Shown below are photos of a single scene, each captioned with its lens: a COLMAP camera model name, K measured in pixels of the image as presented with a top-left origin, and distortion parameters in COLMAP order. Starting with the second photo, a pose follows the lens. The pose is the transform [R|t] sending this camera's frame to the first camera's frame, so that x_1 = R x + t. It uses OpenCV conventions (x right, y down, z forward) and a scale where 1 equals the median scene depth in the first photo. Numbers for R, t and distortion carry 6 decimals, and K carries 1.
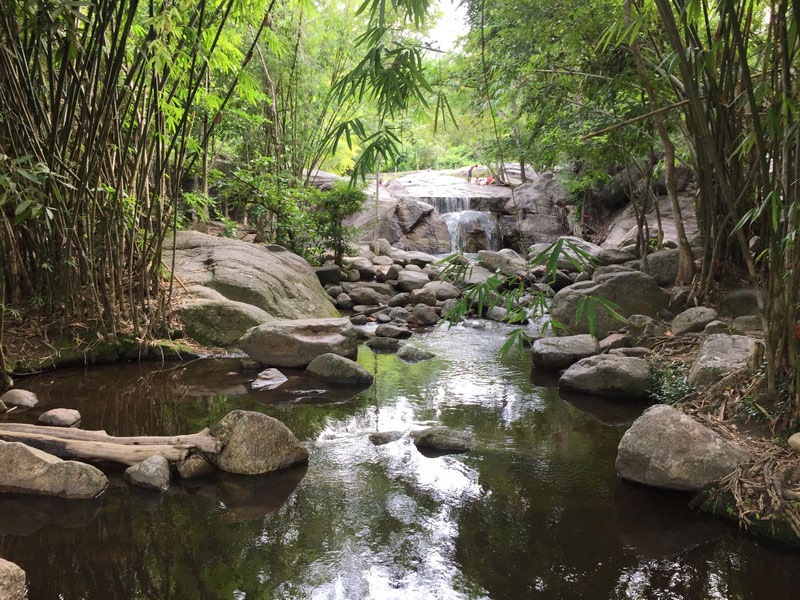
lens RADIAL K [[685.1, 0, 400.2], [0, 685.1, 301.3], [0, 0, 1]] dist [0.069608, -0.102536]
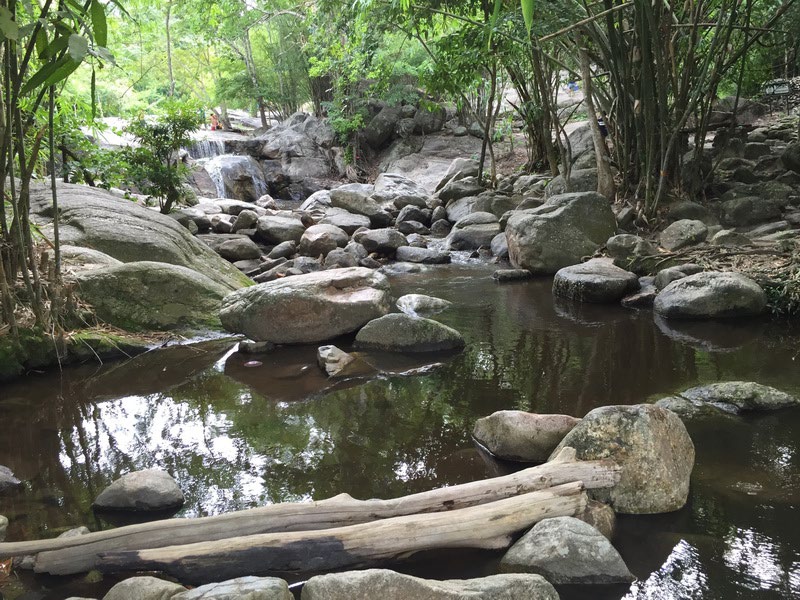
lens RADIAL K [[685.1, 0, 399.7], [0, 685.1, 300.0], [0, 0, 1]] dist [0.069608, -0.102536]
pose [[0.893031, -0.118209, 0.434192, -0.114458], [0.091580, 0.992430, 0.081832, 0.001215], [-0.440579, -0.033315, 0.897096, 0.101044]]
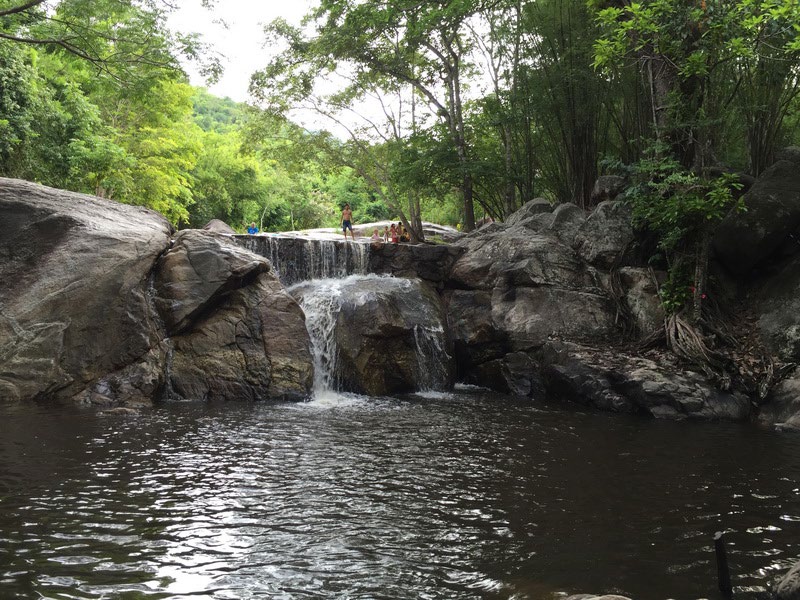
lens RADIAL K [[685.1, 0, 398.4], [0, 685.1, 297.6], [0, 0, 1]] dist [0.069608, -0.102536]
pose [[0.988103, 0.023986, 0.151913, 0.063850], [-0.004136, 0.991550, -0.129660, -0.074214], [-0.153739, 0.127490, 0.979852, 0.660436]]
